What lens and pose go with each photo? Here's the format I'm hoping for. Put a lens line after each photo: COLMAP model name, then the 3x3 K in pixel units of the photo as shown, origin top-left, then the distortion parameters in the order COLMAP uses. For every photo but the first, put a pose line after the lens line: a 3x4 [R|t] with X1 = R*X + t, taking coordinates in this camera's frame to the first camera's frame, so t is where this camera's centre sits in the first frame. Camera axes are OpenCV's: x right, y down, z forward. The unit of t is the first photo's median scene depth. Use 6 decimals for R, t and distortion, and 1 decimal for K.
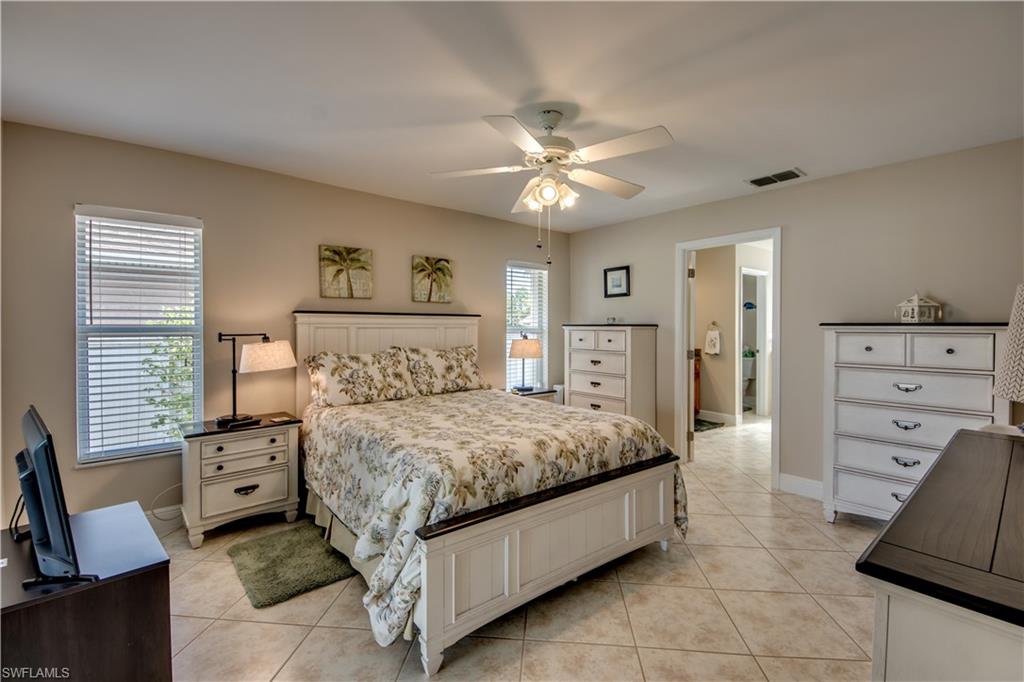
lens RADIAL K [[455.7, 0, 512.3], [0, 455.7, 334.0], [0, 0, 1]] dist [-0.006765, -0.002195]
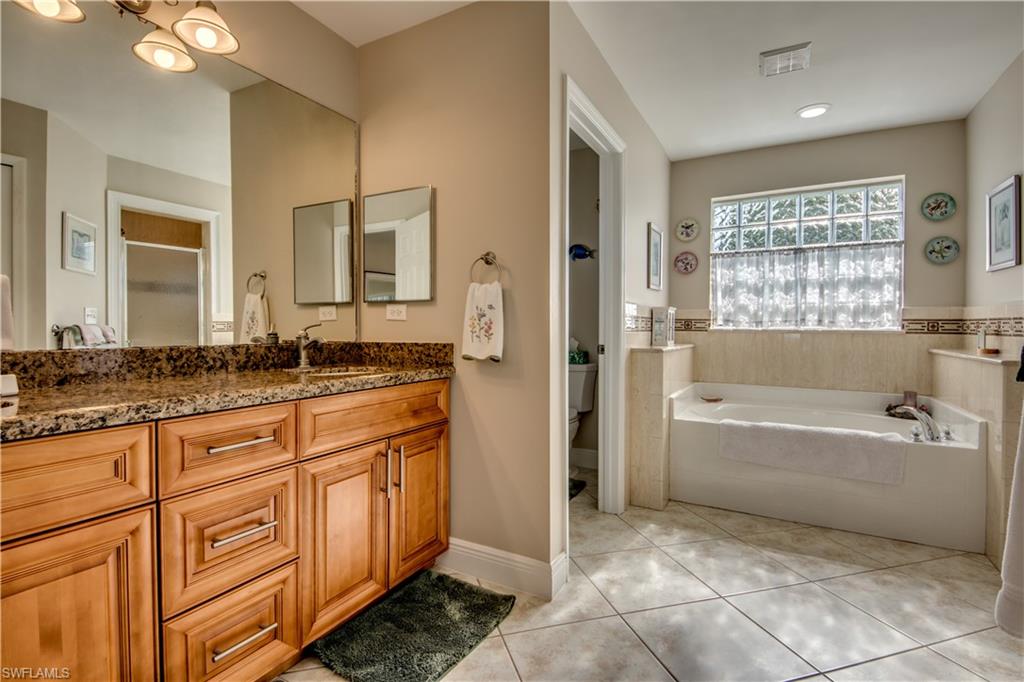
lens RADIAL K [[493.1, 0, 513.3], [0, 493.1, 341.6], [0, 0, 1]] dist [-0.001637, -0.000358]
pose [[0.935366, -0.004357, 0.353654, 0.206851], [0.002577, 0.999982, 0.005505, 0.018421], [-0.353671, -0.004238, 0.935360, 0.412864]]
